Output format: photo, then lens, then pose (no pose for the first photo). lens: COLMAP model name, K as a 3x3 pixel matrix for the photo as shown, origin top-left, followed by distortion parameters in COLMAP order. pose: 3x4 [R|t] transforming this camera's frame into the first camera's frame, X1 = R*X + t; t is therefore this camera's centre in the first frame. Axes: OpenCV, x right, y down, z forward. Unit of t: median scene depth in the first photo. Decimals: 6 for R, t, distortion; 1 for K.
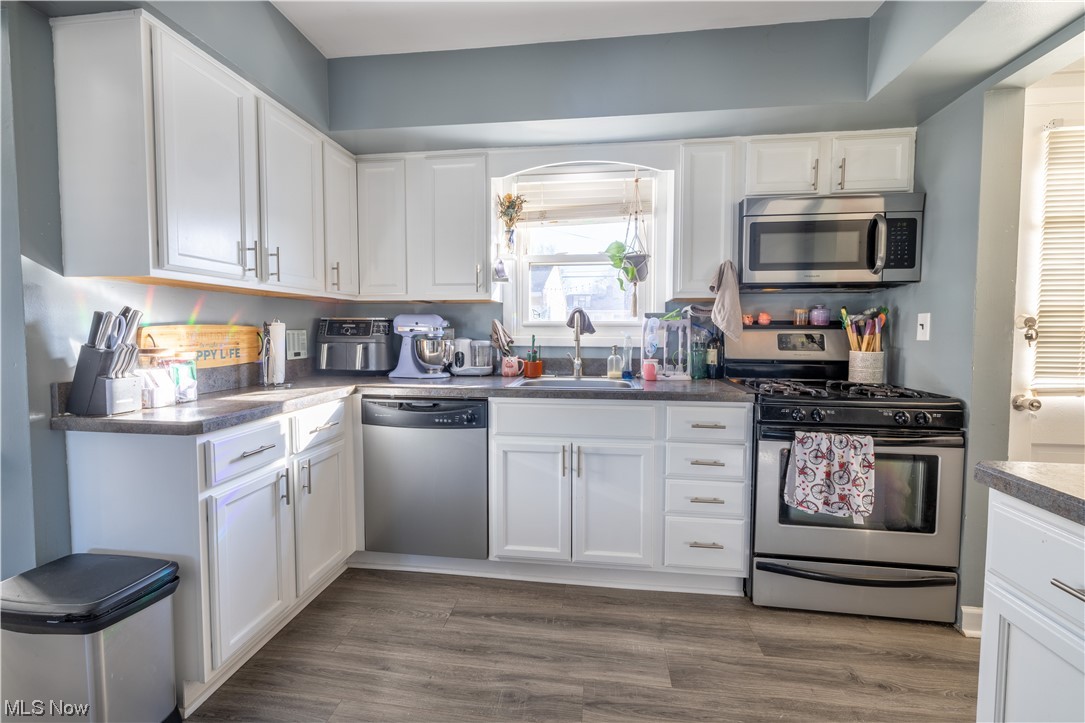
lens RADIAL K [[455.2, 0, 541.8], [0, 455.2, 352.8], [0, 0, 1]] dist [-0.000729, 0.000548]
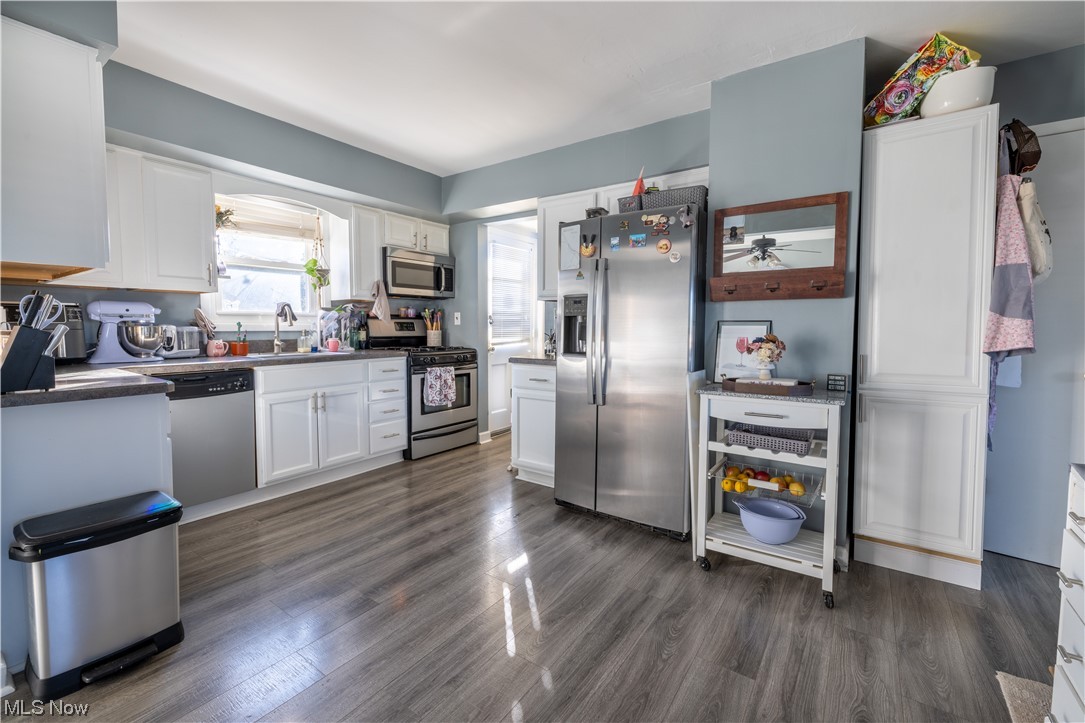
lens RADIAL K [[455.2, 0, 541.8], [0, 455.2, 352.8], [0, 0, 1]] dist [-0.000729, 0.000548]
pose [[0.466531, -0.055051, 0.882790, -0.883323], [0.039981, 0.998354, 0.041128, 0.032429], [-0.883601, 0.016108, 0.467964, -0.375765]]
